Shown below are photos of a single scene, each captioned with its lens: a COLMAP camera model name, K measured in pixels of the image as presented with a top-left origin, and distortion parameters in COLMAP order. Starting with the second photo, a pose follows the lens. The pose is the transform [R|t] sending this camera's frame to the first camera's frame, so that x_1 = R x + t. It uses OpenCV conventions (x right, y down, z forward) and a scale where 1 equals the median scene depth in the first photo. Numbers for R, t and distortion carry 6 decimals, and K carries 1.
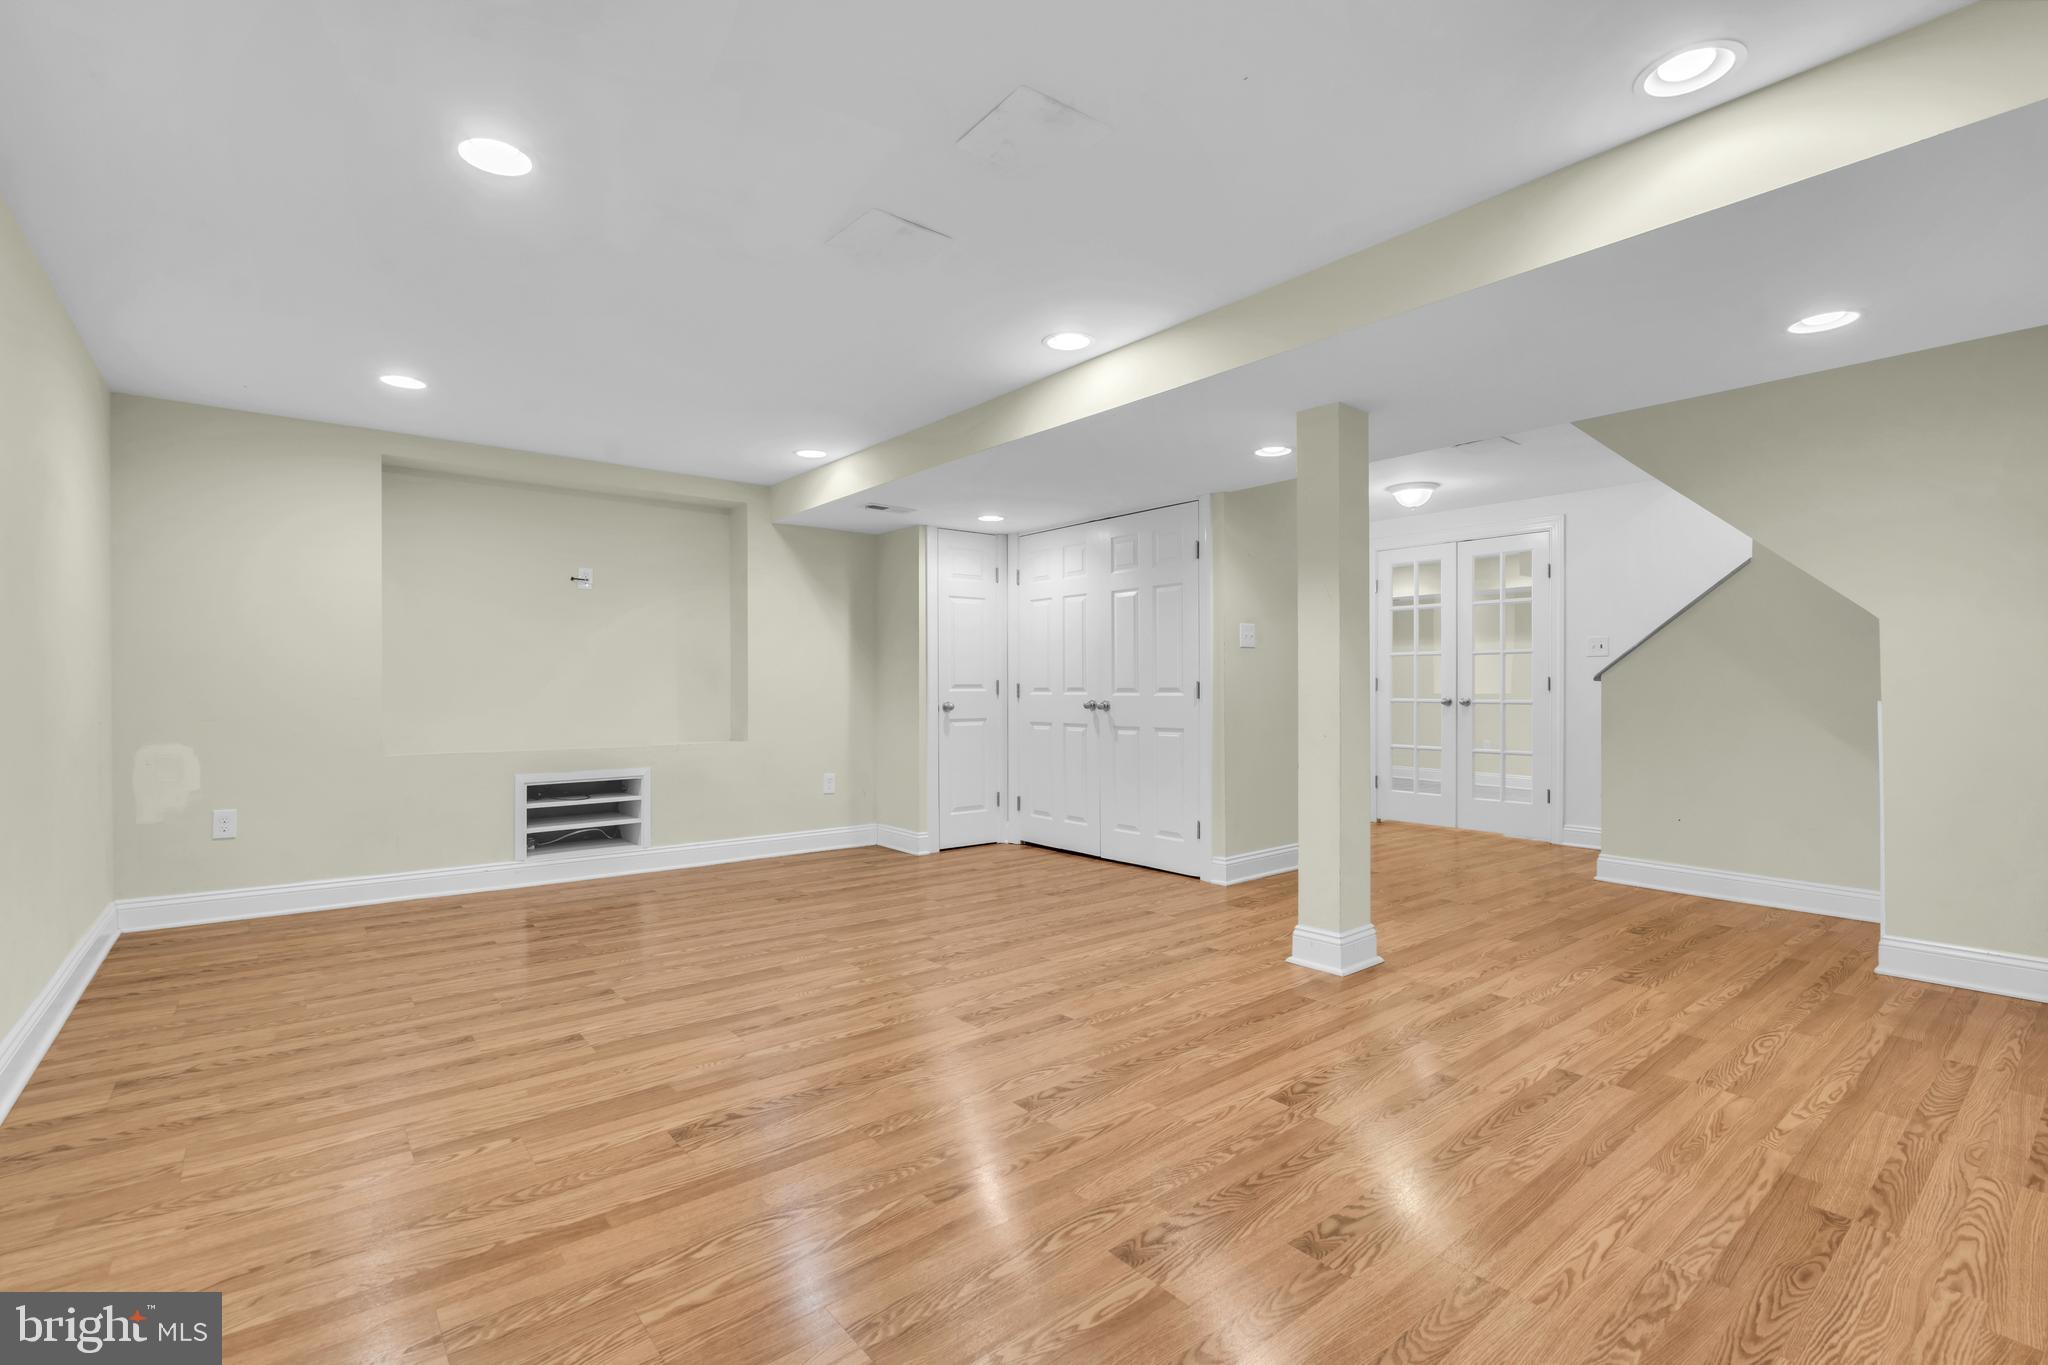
lens RADIAL K [[953.0, 0, 1024.0], [0, 953.0, 682.5], [0, 0, 1]] dist [-0.000335, 0.000760]
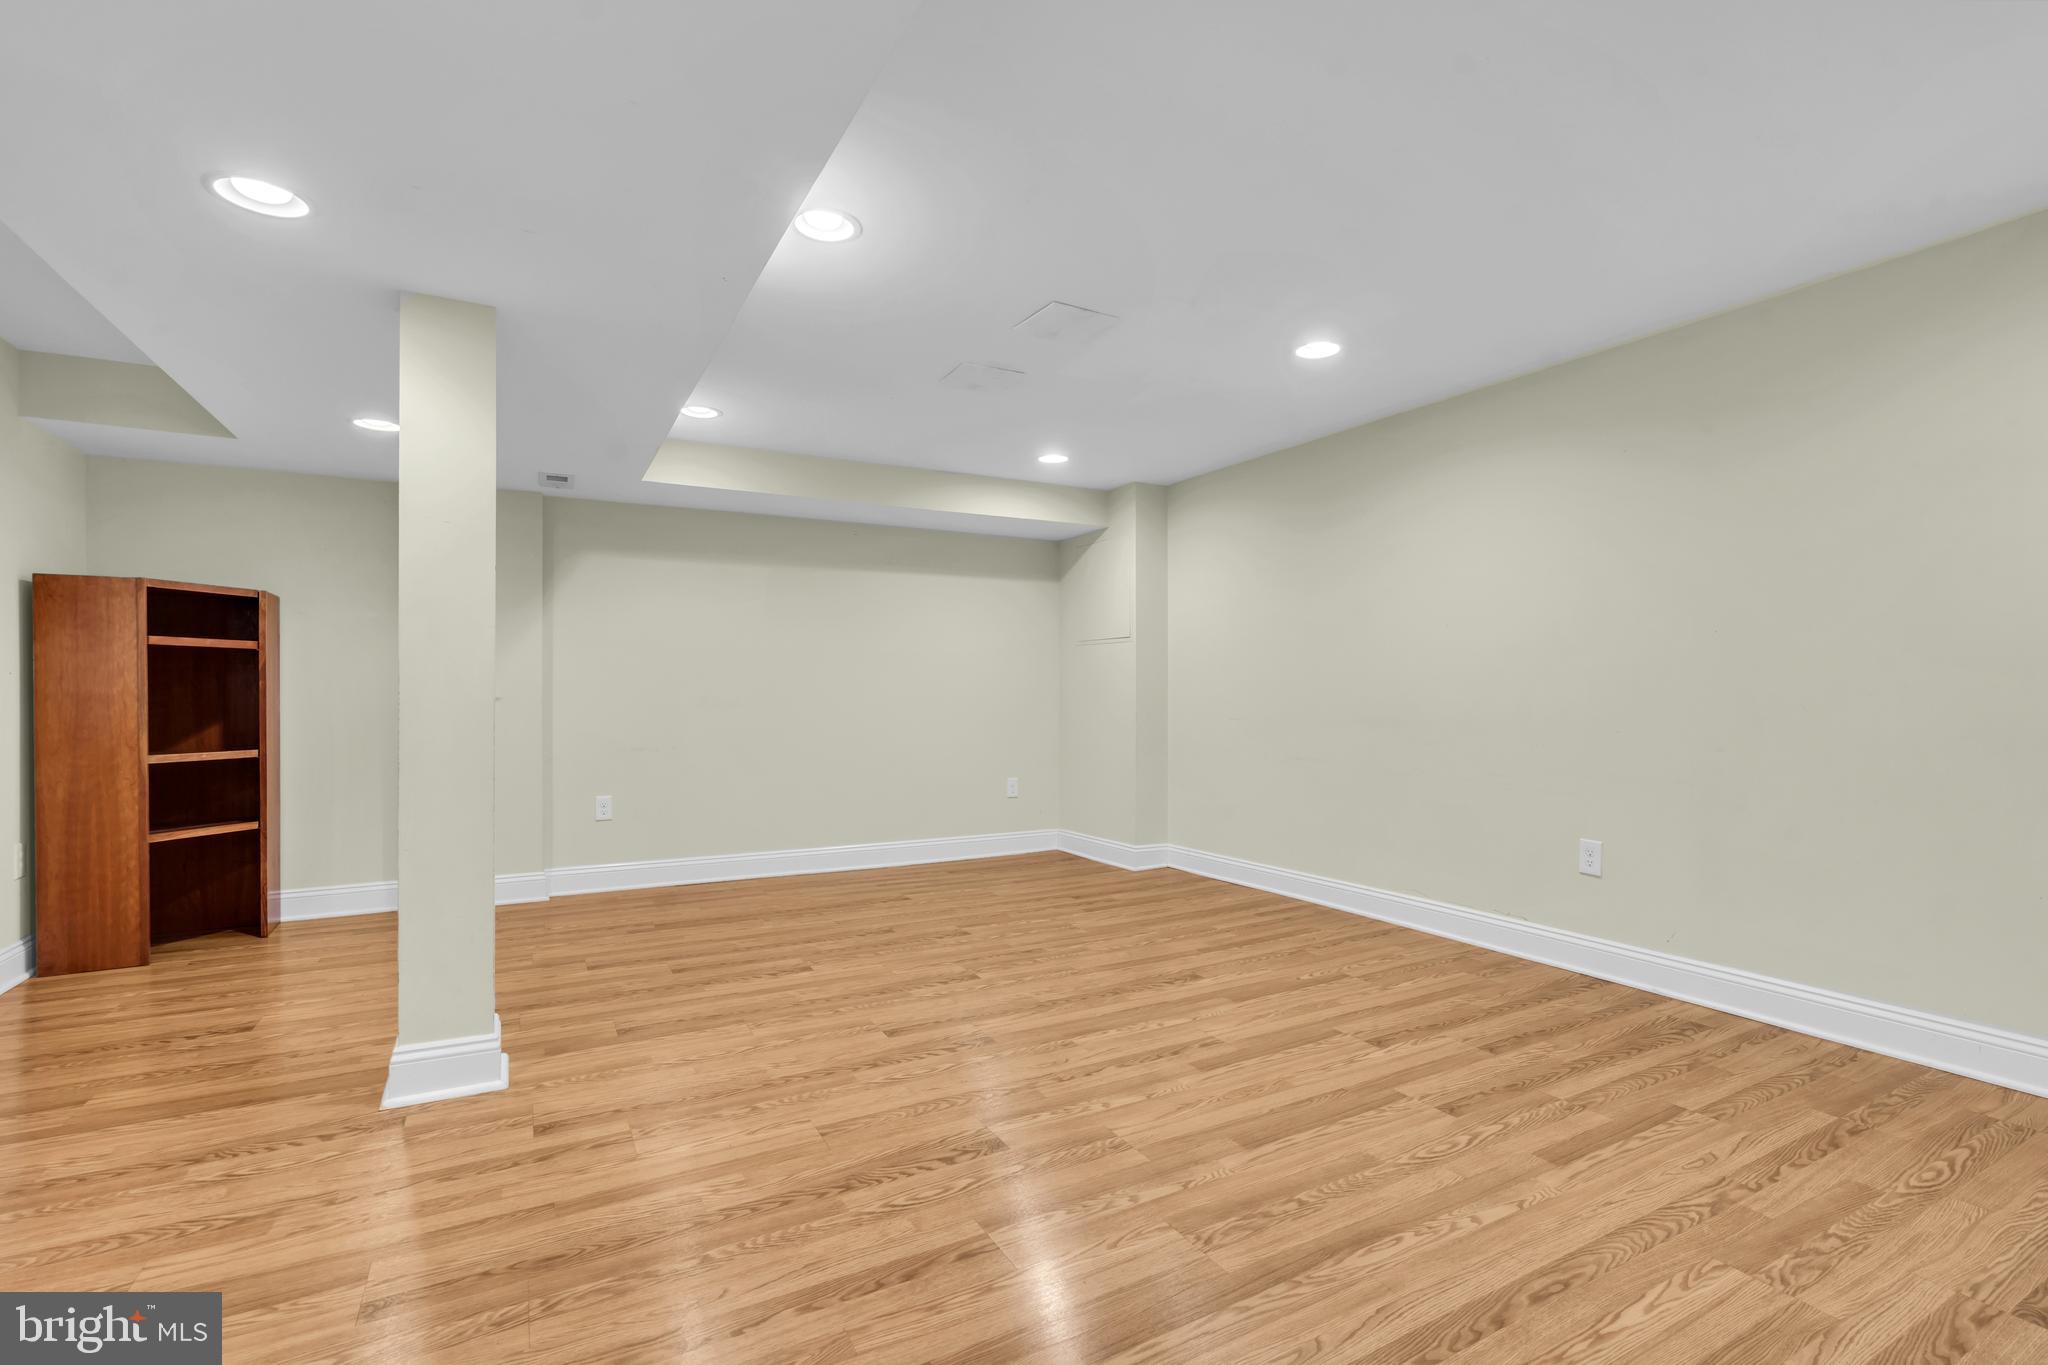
lens RADIAL K [[953.0, 0, 1024.0], [0, 953.0, 682.5], [0, 0, 1]] dist [-0.000335, 0.000760]
pose [[-0.984286, 0.004021, 0.176534, -0.266390], [0.000986, 0.999850, -0.017272, 0.008125], [-0.176577, -0.016826, -0.984143, 1.933882]]
